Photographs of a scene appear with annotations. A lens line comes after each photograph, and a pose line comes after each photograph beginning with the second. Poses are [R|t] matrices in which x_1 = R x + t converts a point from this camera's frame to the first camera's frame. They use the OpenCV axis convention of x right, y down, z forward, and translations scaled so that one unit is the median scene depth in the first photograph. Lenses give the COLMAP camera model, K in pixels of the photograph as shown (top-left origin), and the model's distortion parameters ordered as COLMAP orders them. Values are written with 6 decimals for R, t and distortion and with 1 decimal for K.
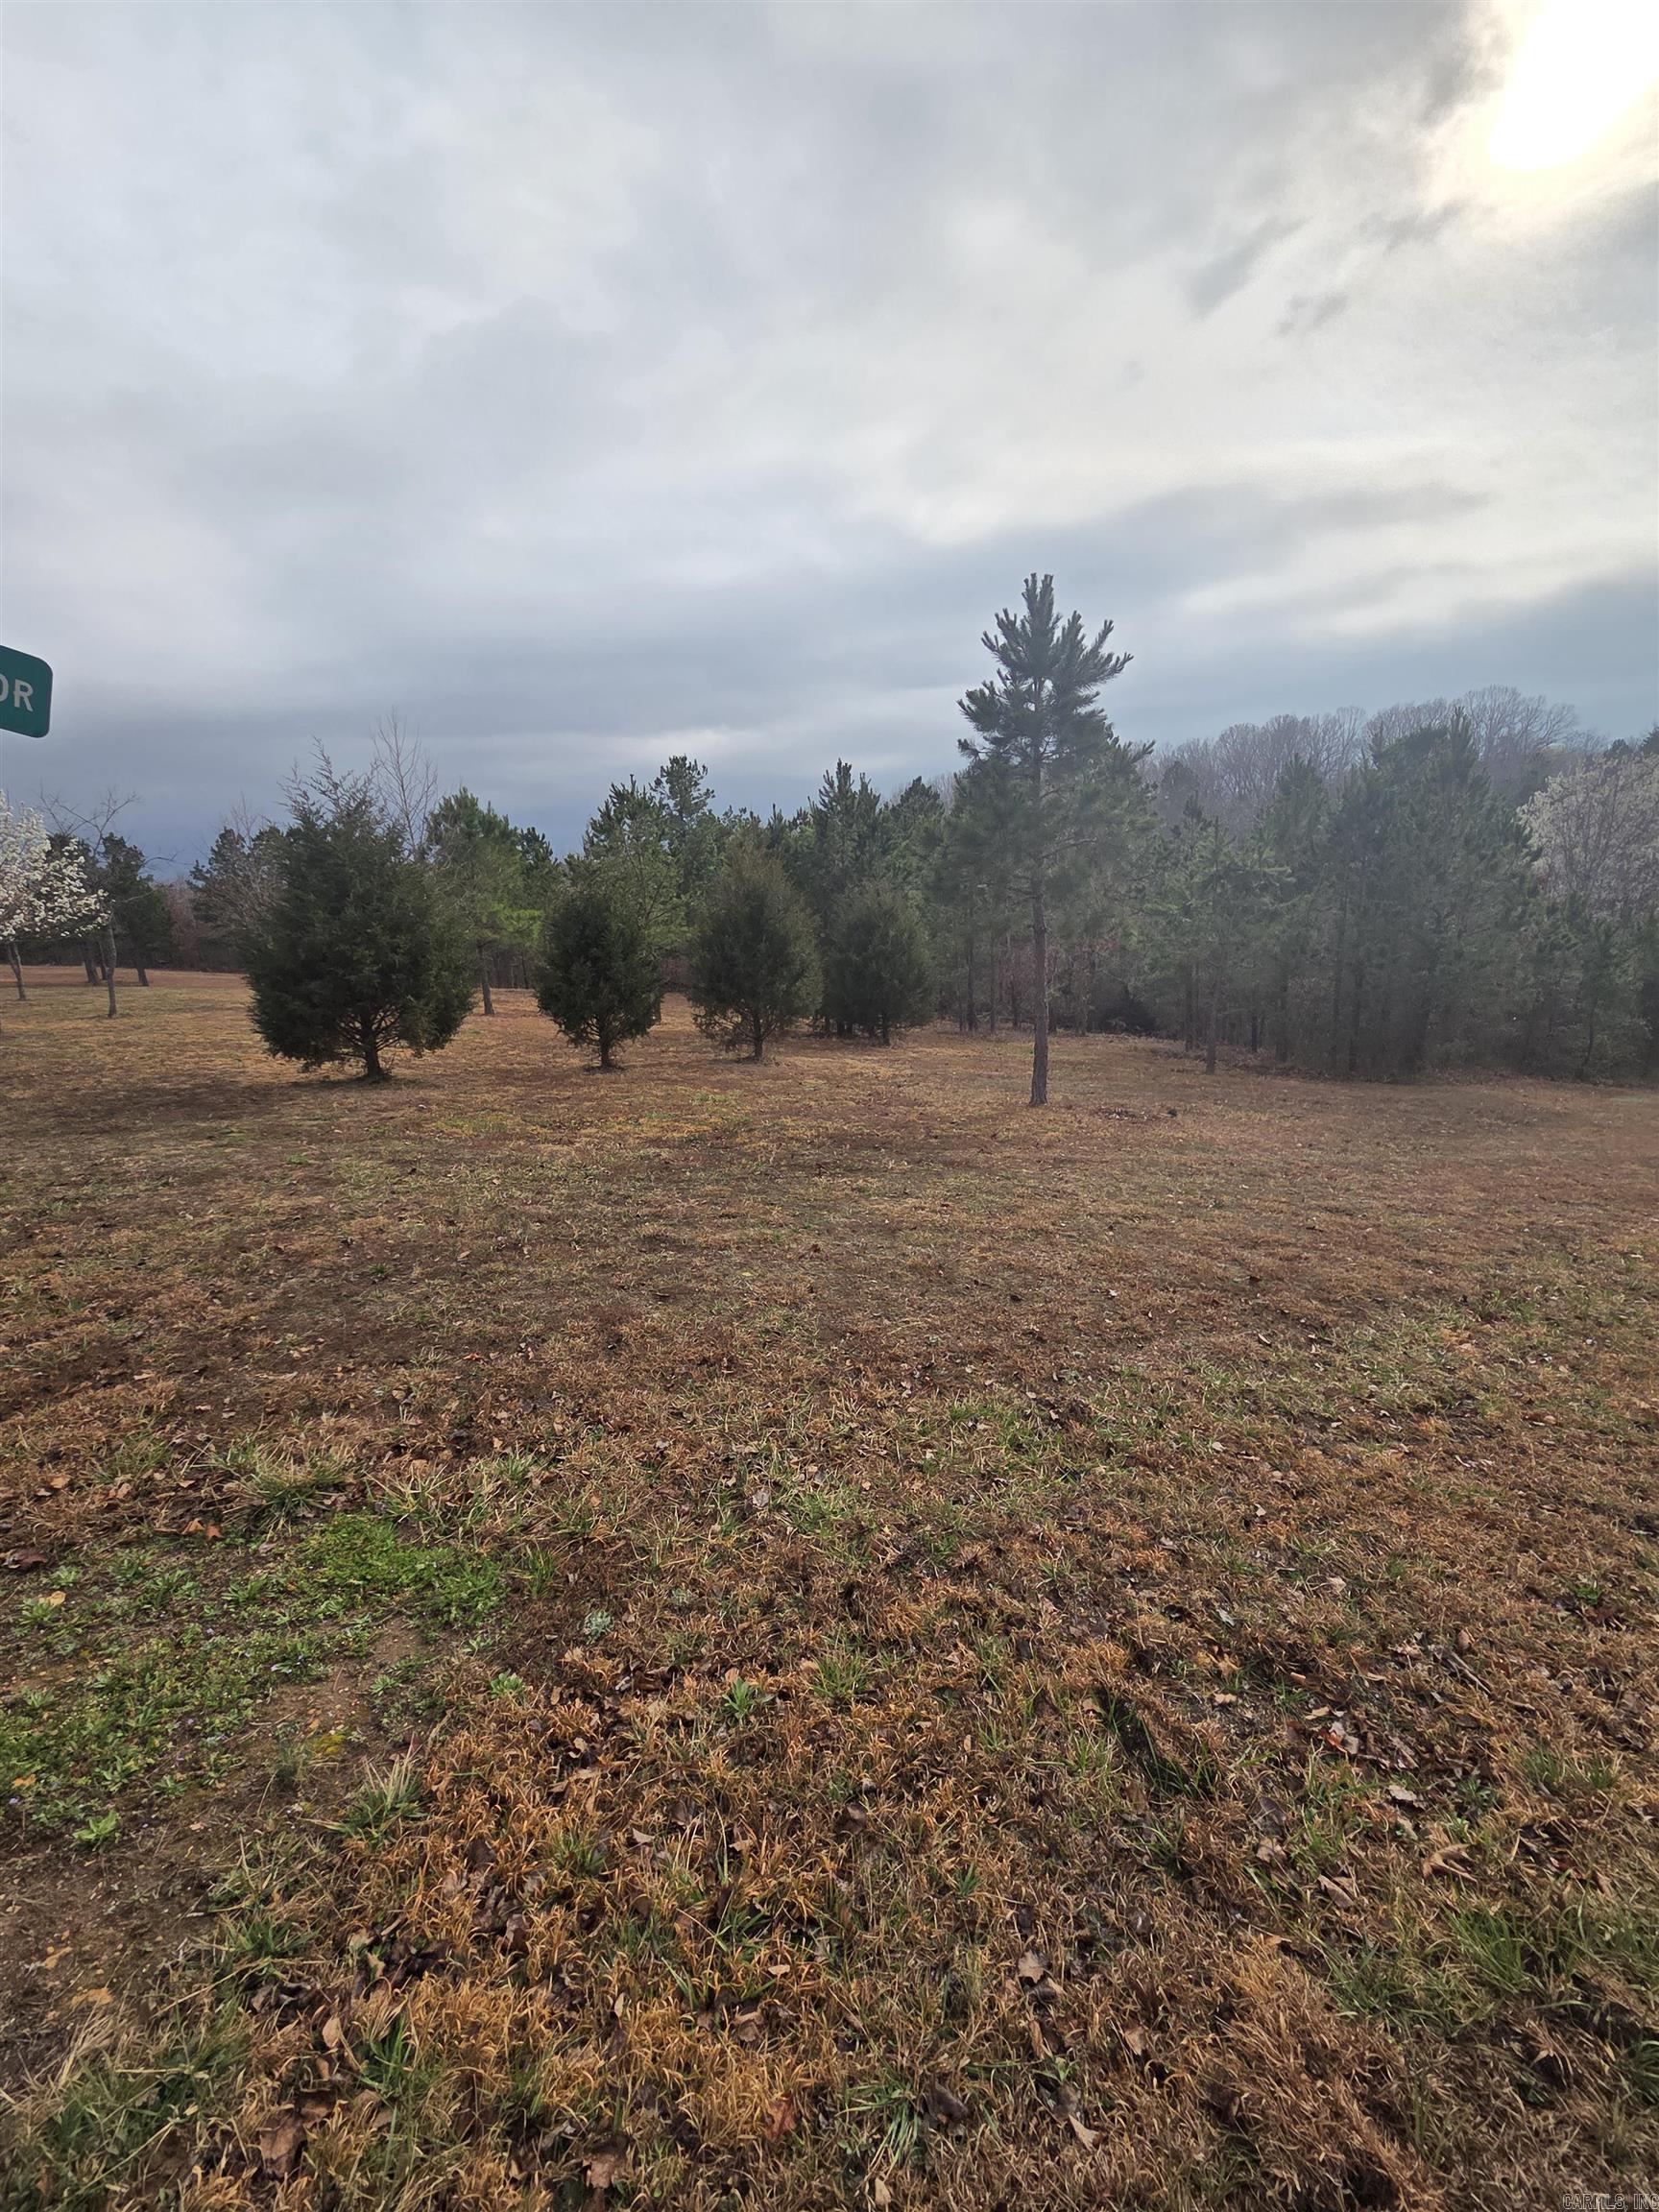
lens RADIAL K [[894.3, 0, 822.6], [0, 894.3, 1104.1], [0, 0, 1]] dist [0.006111, -0.001075]
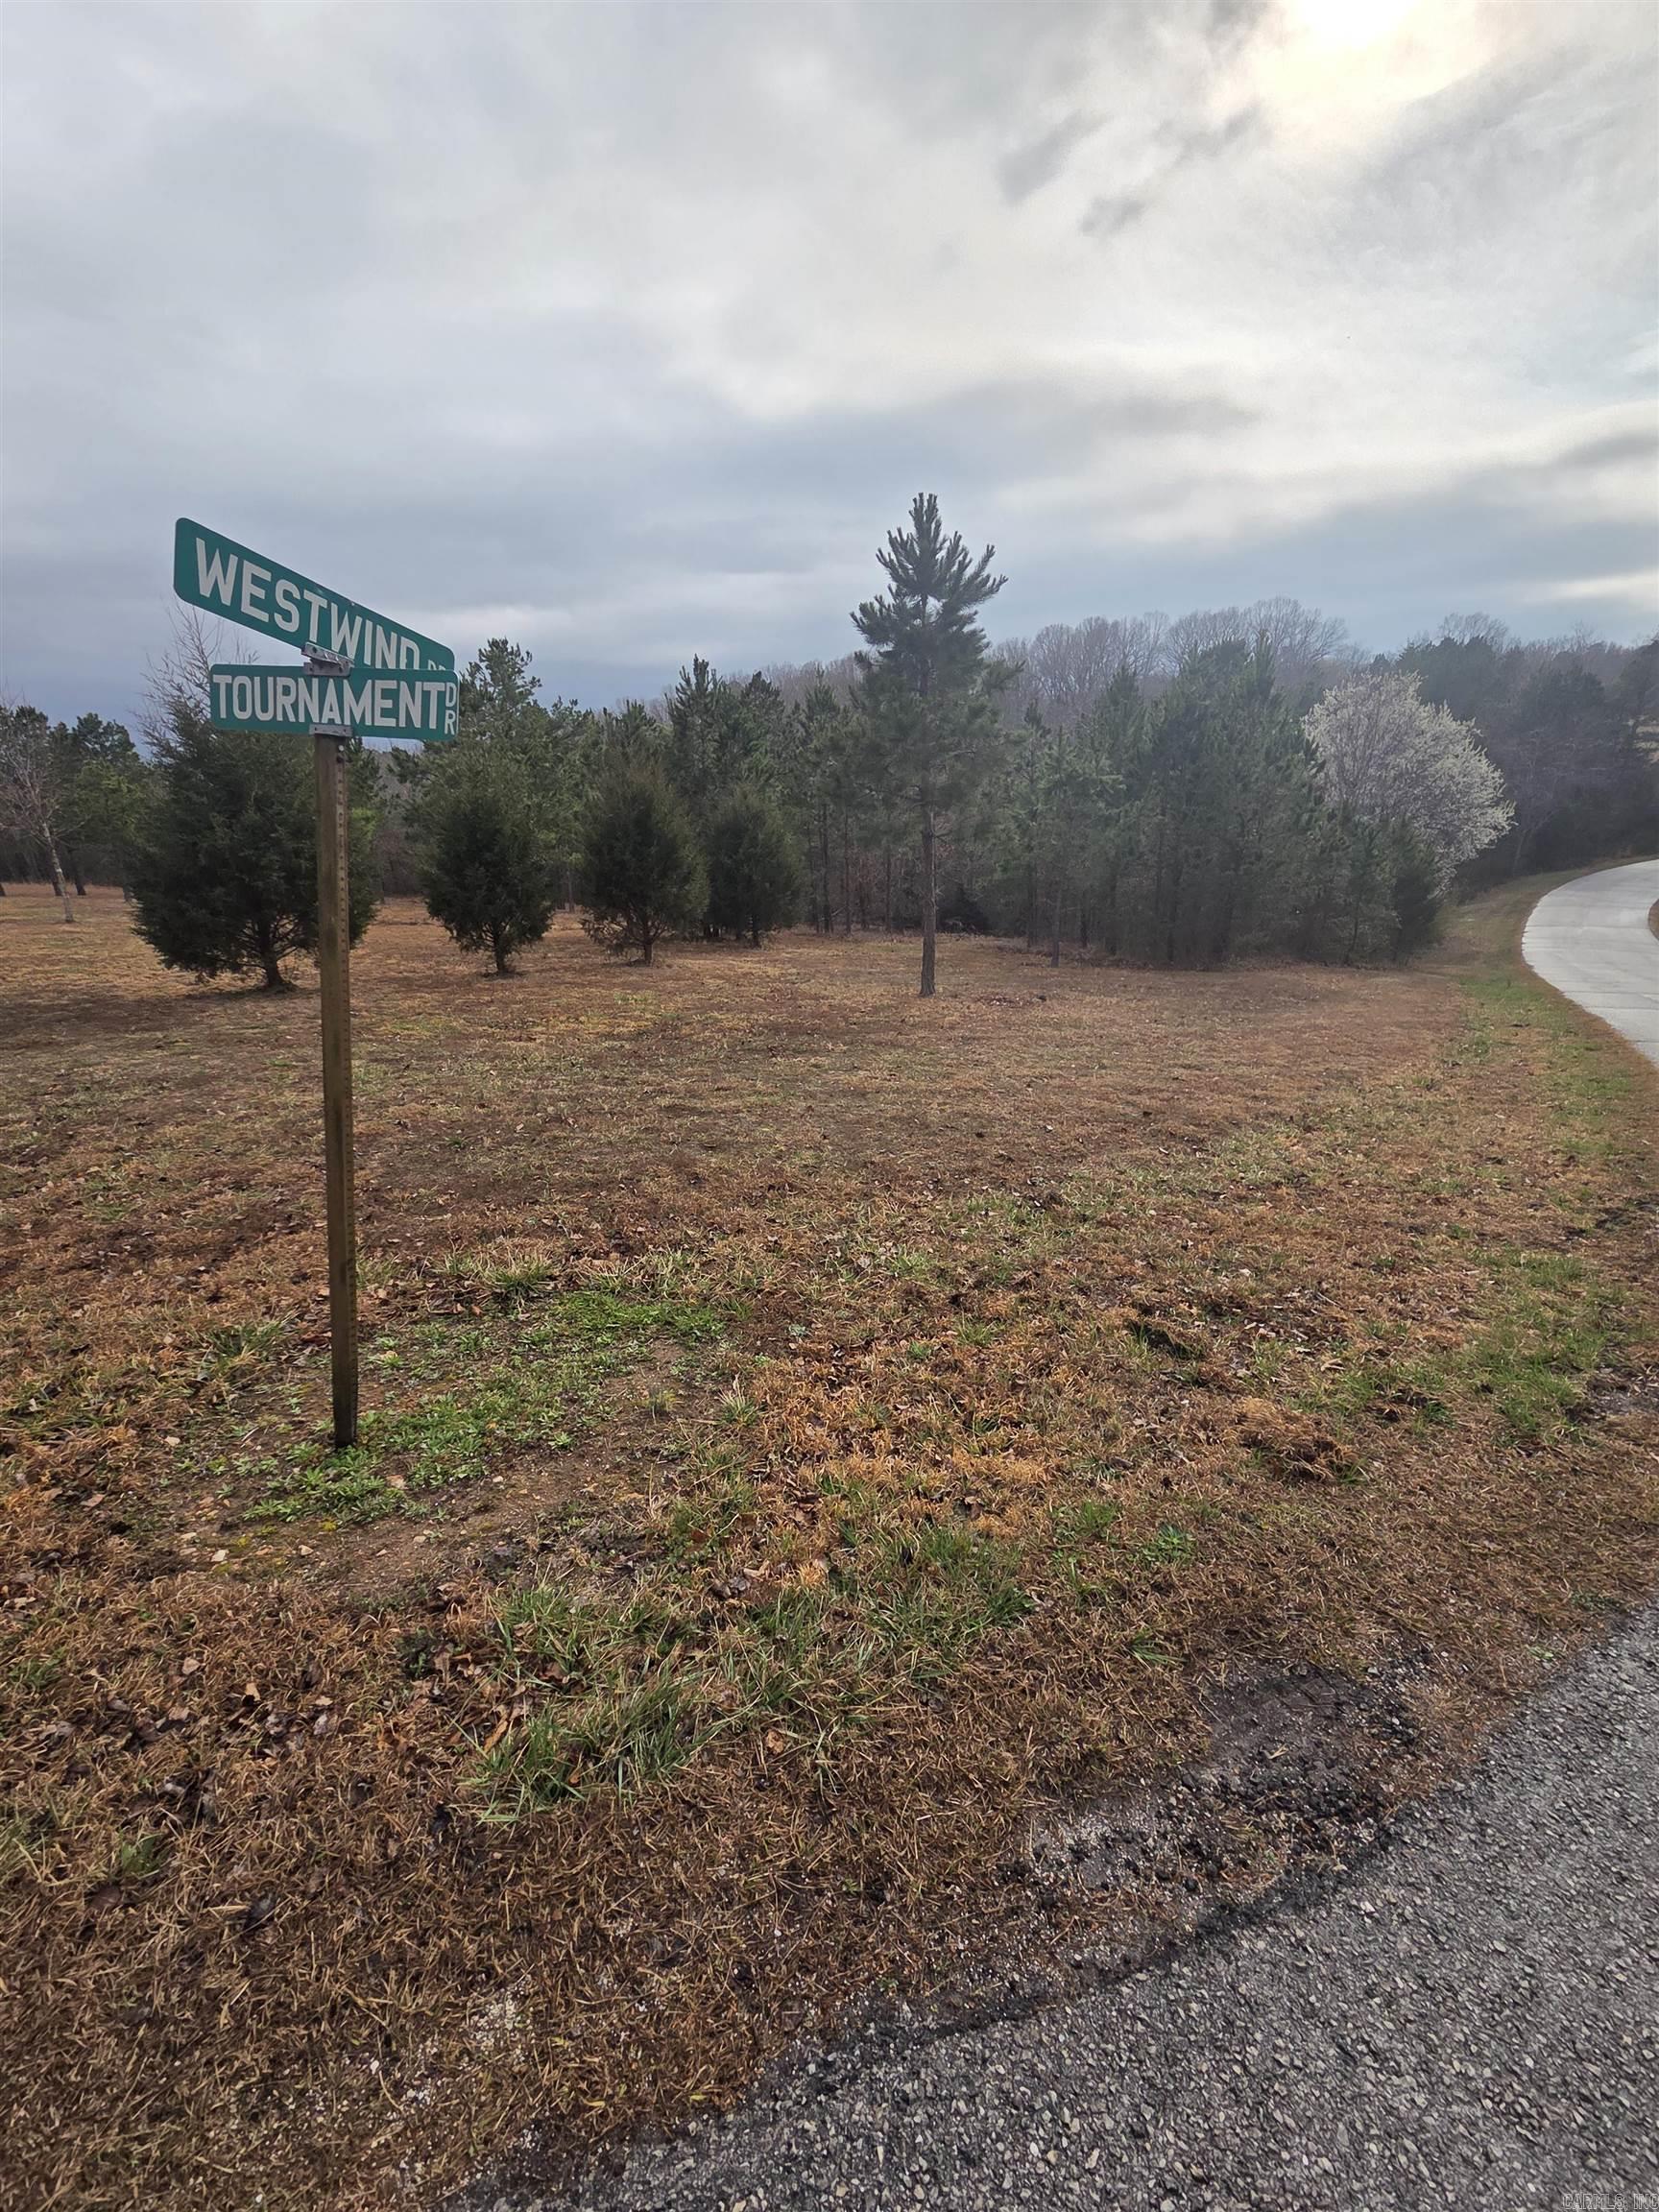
lens RADIAL K [[894.3, 0, 820.2], [0, 894.3, 1099.4], [0, 0, 1]] dist [0.006111, -0.001075]
pose [[0.983493, -0.050827, 0.173658, -0.101530], [0.033359, 0.994218, 0.102064, 0.012941], [-0.177842, -0.094586, 0.979503, -0.090629]]
